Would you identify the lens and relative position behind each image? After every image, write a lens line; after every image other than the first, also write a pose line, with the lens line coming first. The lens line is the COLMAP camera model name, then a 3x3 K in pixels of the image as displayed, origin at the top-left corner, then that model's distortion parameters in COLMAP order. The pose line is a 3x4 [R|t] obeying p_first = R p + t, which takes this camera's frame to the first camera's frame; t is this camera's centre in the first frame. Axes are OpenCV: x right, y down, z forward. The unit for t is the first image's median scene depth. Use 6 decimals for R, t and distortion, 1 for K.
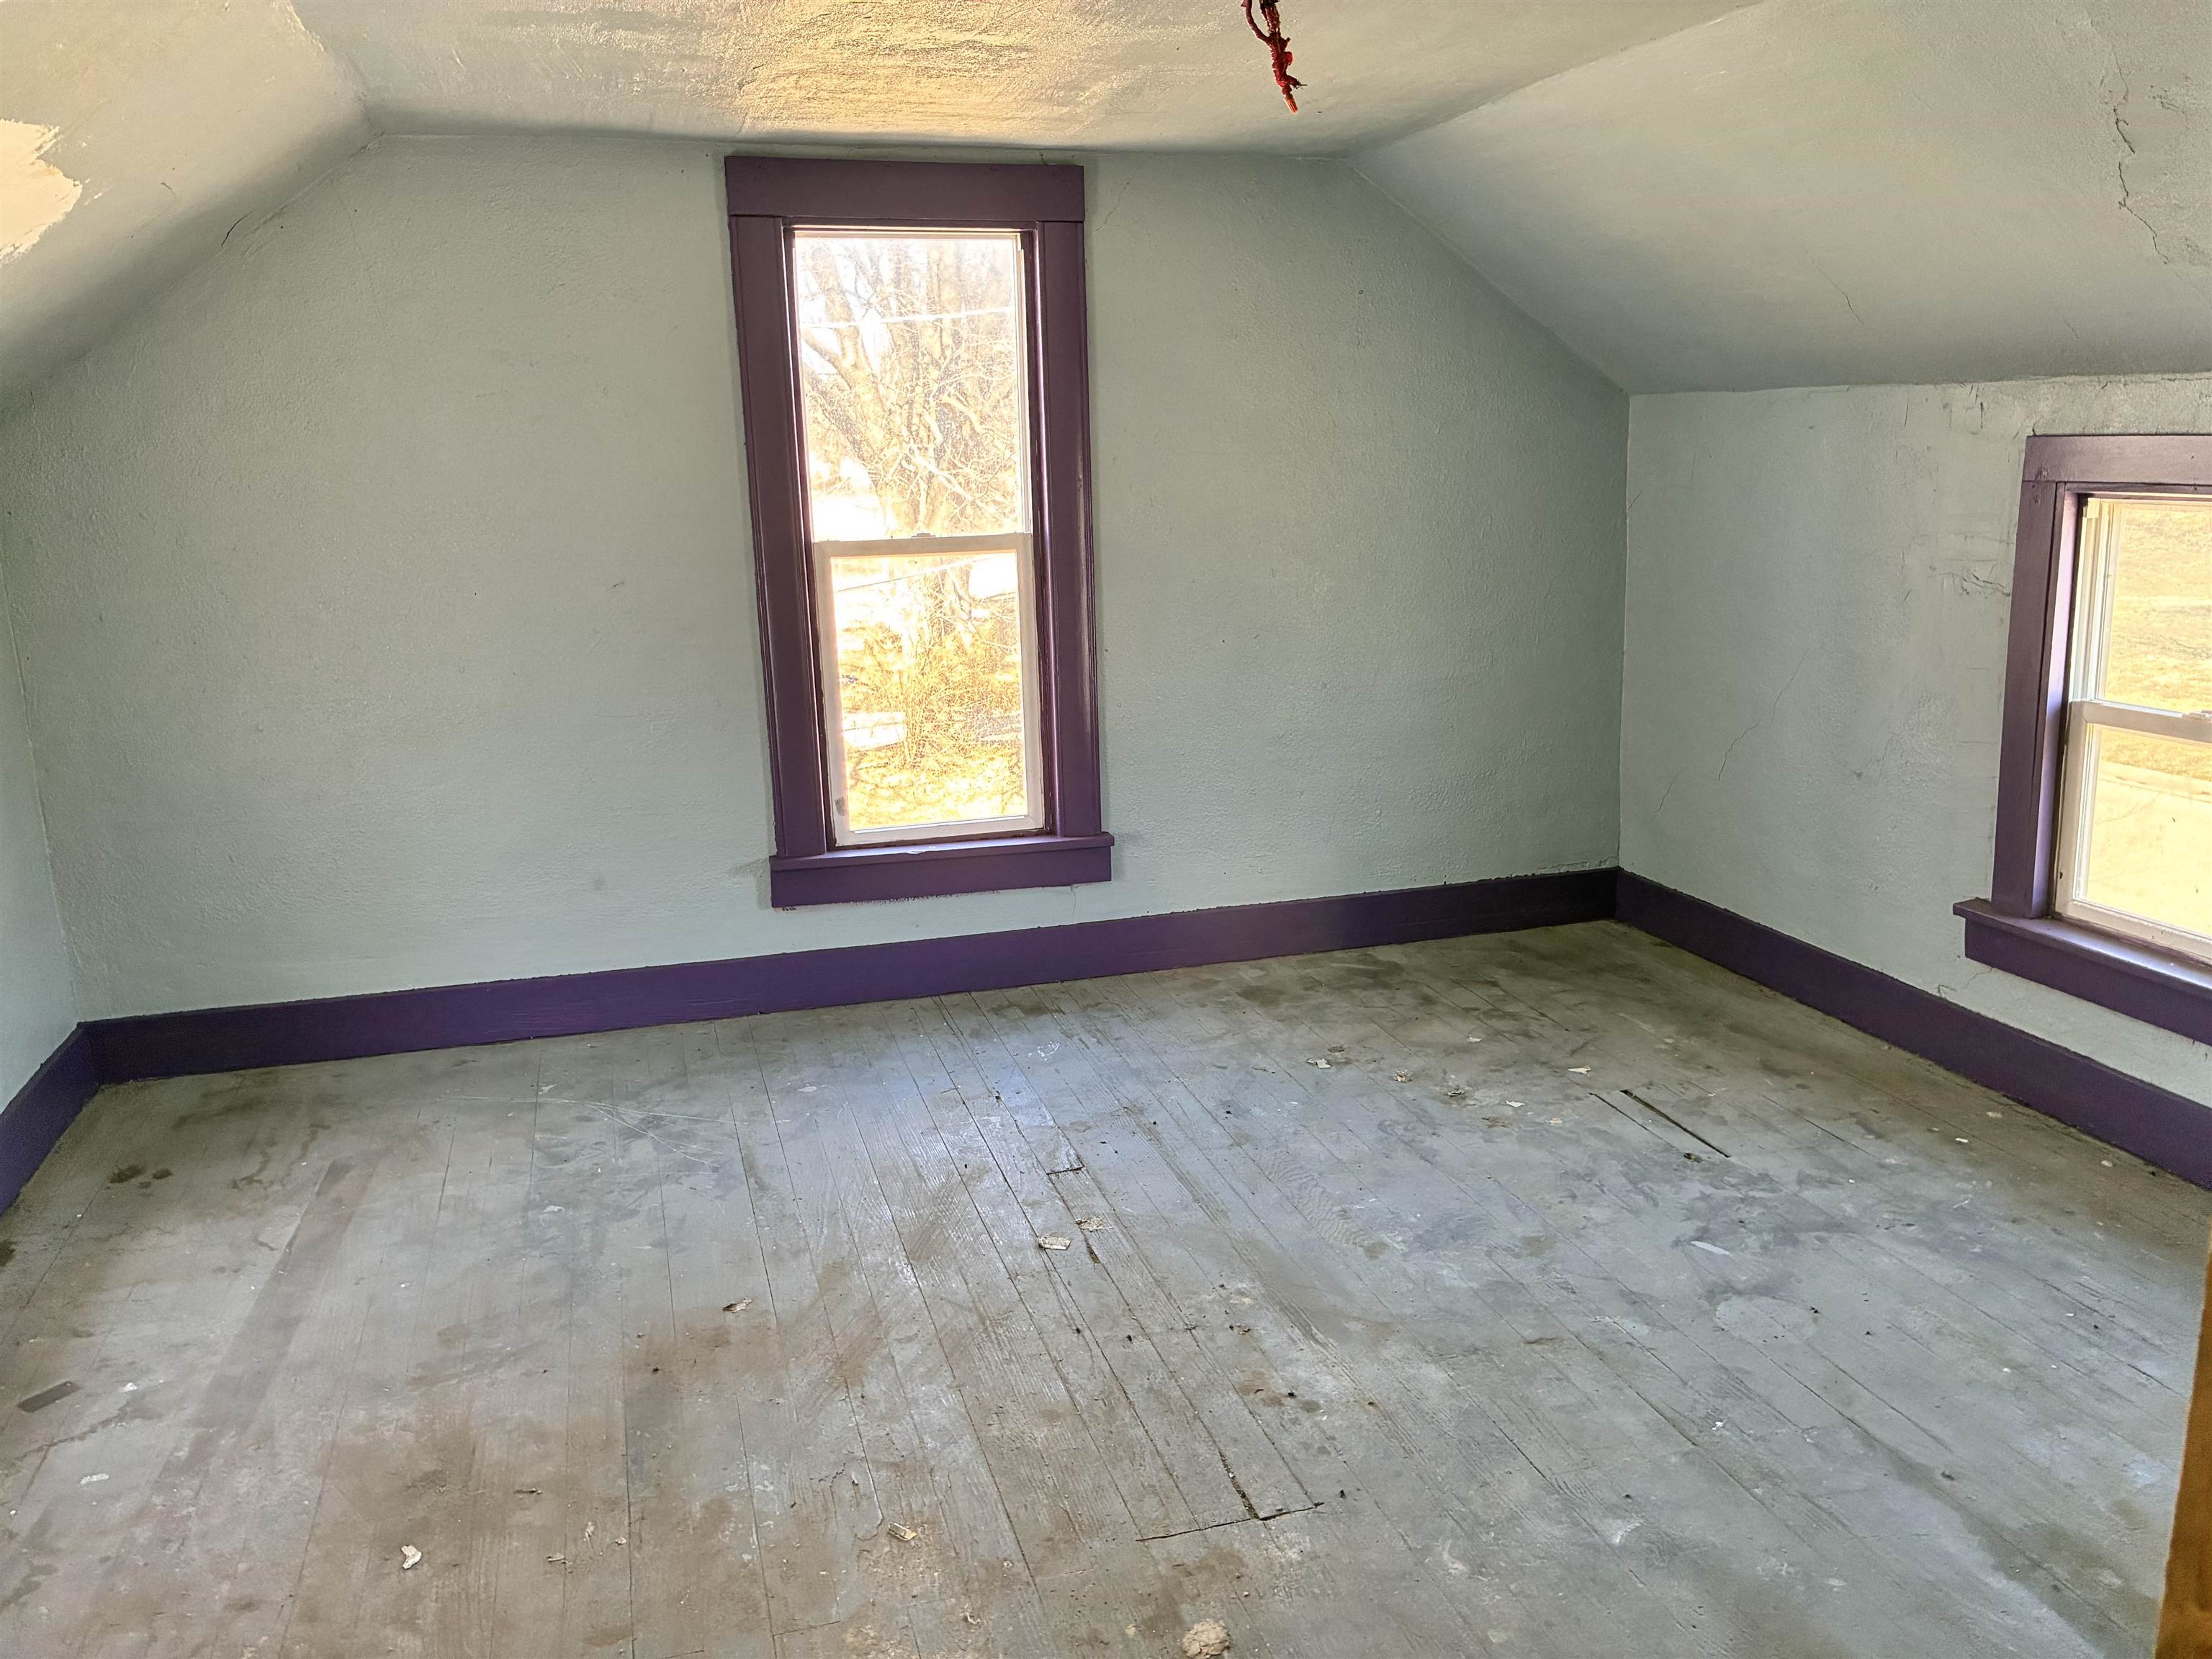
lens RADIAL K [[1673.4, 0, 1103.4], [0, 1673.4, 829.0], [0, 0, 1]] dist [0.024505, -0.030536]
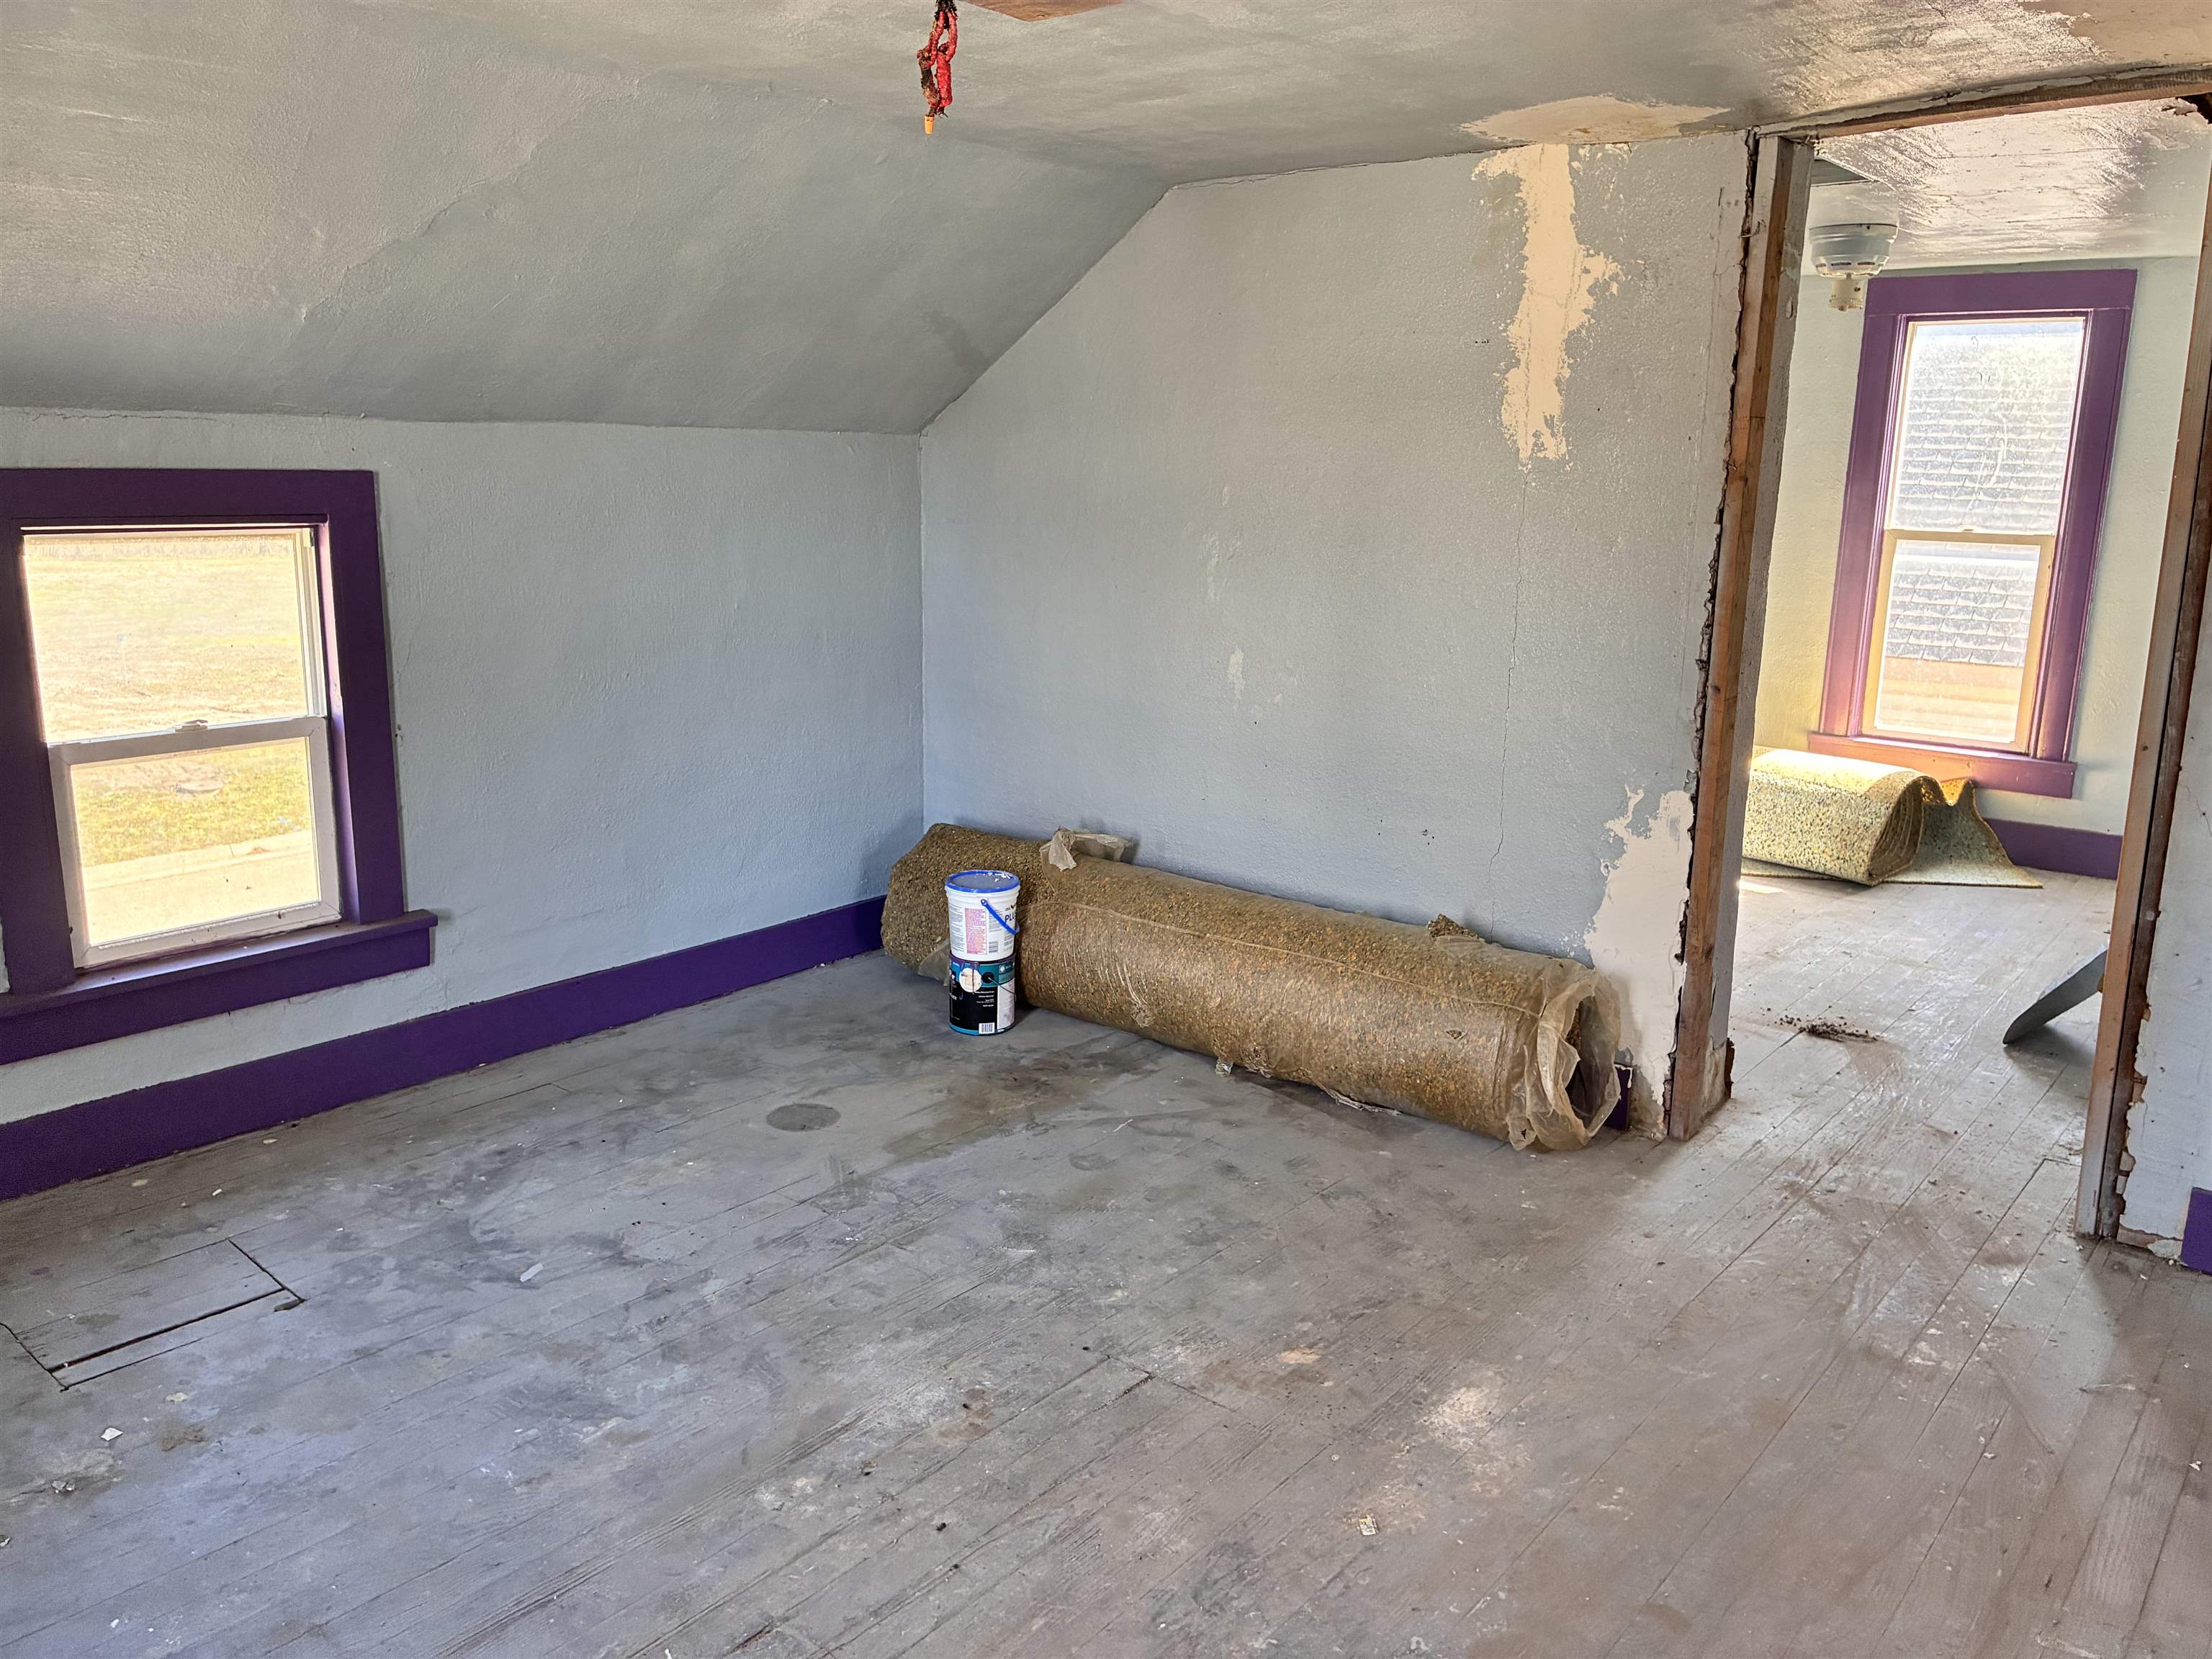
lens RADIAL K [[1673.4, 0, 1100.1], [0, 1673.4, 822.6], [0, 0, 1]] dist [0.024505, -0.030536]
pose [[-0.557261, -0.154043, 0.815923, -0.586251], [0.191218, 0.932422, 0.306636, -0.235808], [-0.808019, 0.326896, -0.490147, 1.104496]]
